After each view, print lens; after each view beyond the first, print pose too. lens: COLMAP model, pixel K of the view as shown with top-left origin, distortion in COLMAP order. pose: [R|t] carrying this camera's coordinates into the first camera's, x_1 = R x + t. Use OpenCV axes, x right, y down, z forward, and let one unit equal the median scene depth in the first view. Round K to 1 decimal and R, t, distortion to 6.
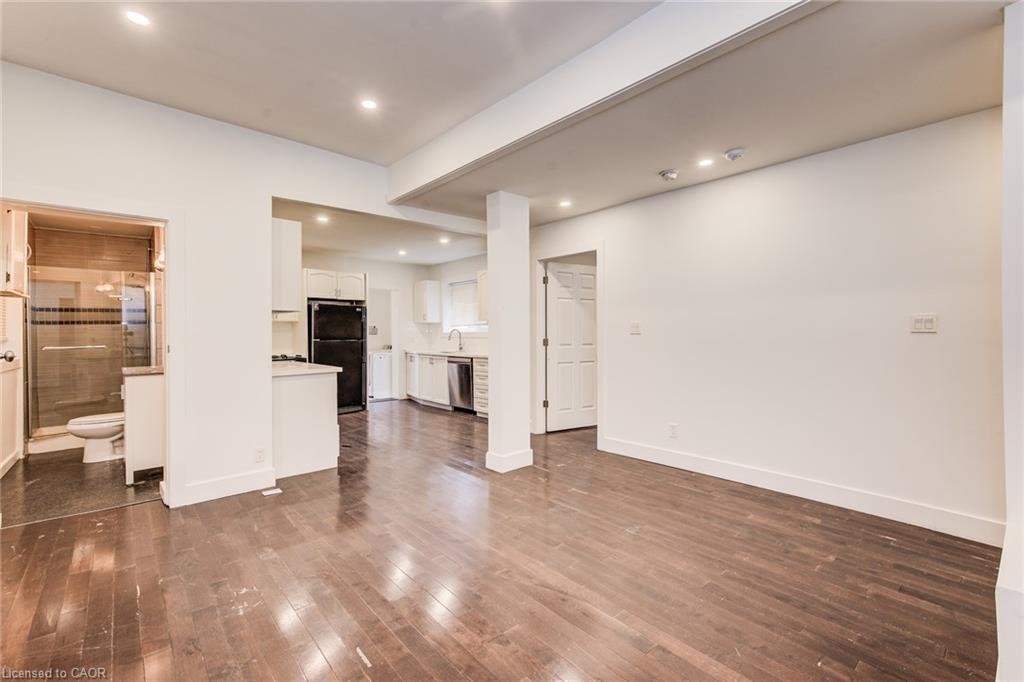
lens RADIAL K [[448.3, 0, 512.1], [0, 448.3, 338.4], [0, 0, 1]] dist [0.002675, 0.000139]
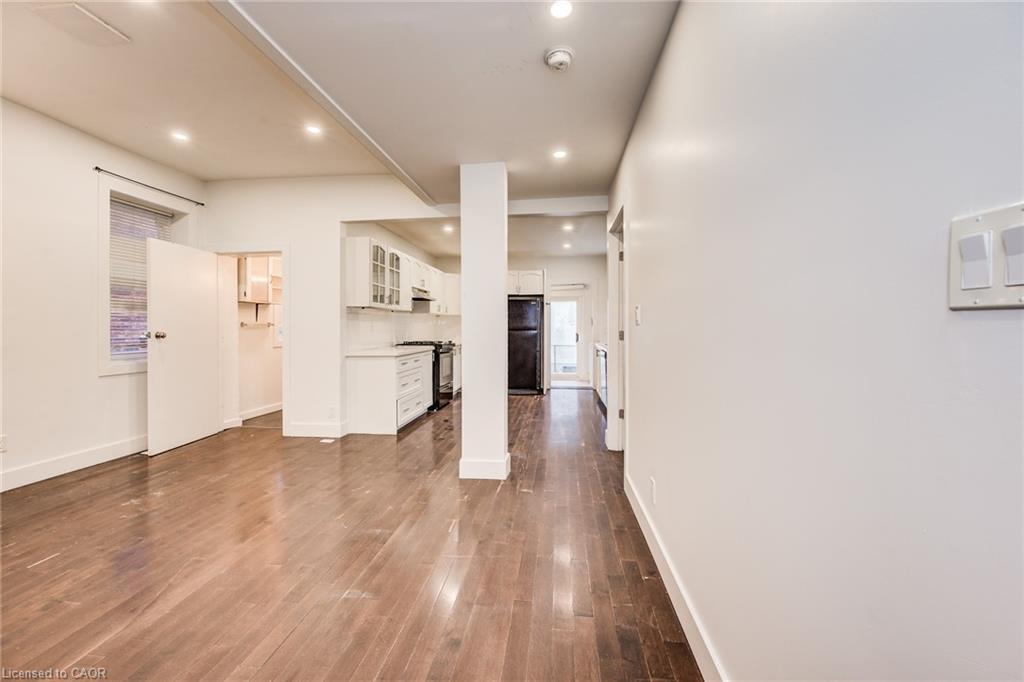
lens RADIAL K [[399.3, 0, 509.5], [0, 399.3, 331.5], [0, 0, 1]] dist [-0.002670, -0.000263]
pose [[0.660746, 0.011199, -0.750526, 0.385923], [-0.006565, 0.999937, 0.009141, -0.002419], [0.750581, -0.001113, 0.660778, 0.323917]]
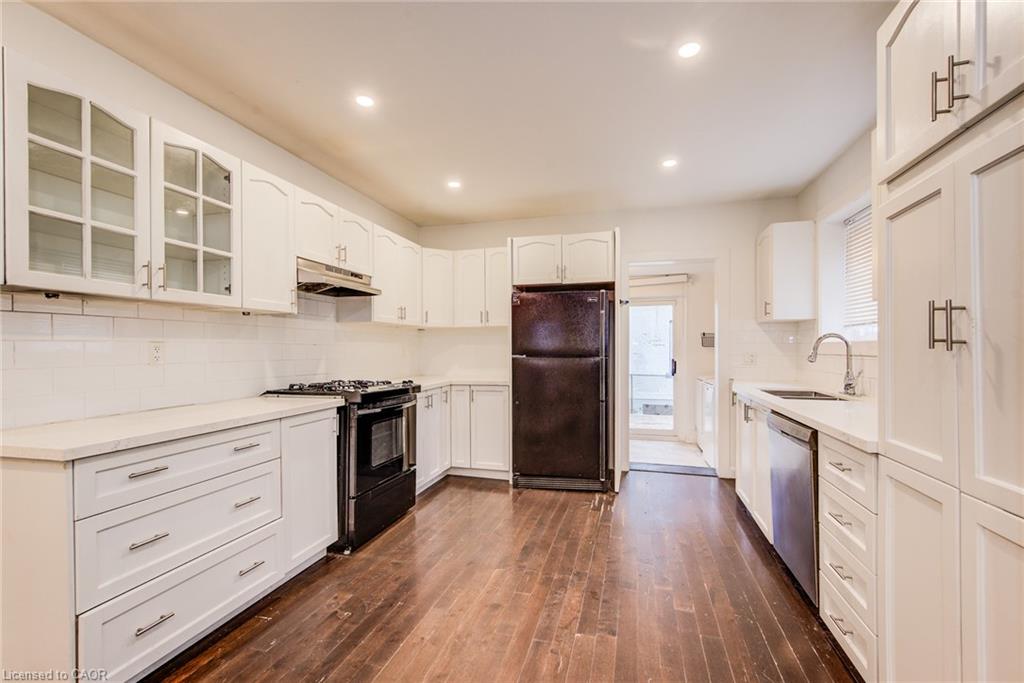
lens RADIAL K [[437.1, 0, 506.8], [0, 437.1, 347.8], [0, 0, 1]] dist [0.003814, 0.000077]
pose [[0.534814, 0.003273, -0.844964, 0.041513], [-0.006989, 0.999975, -0.000551, -0.007074], [0.844941, 0.006200, 0.534823, 0.684367]]
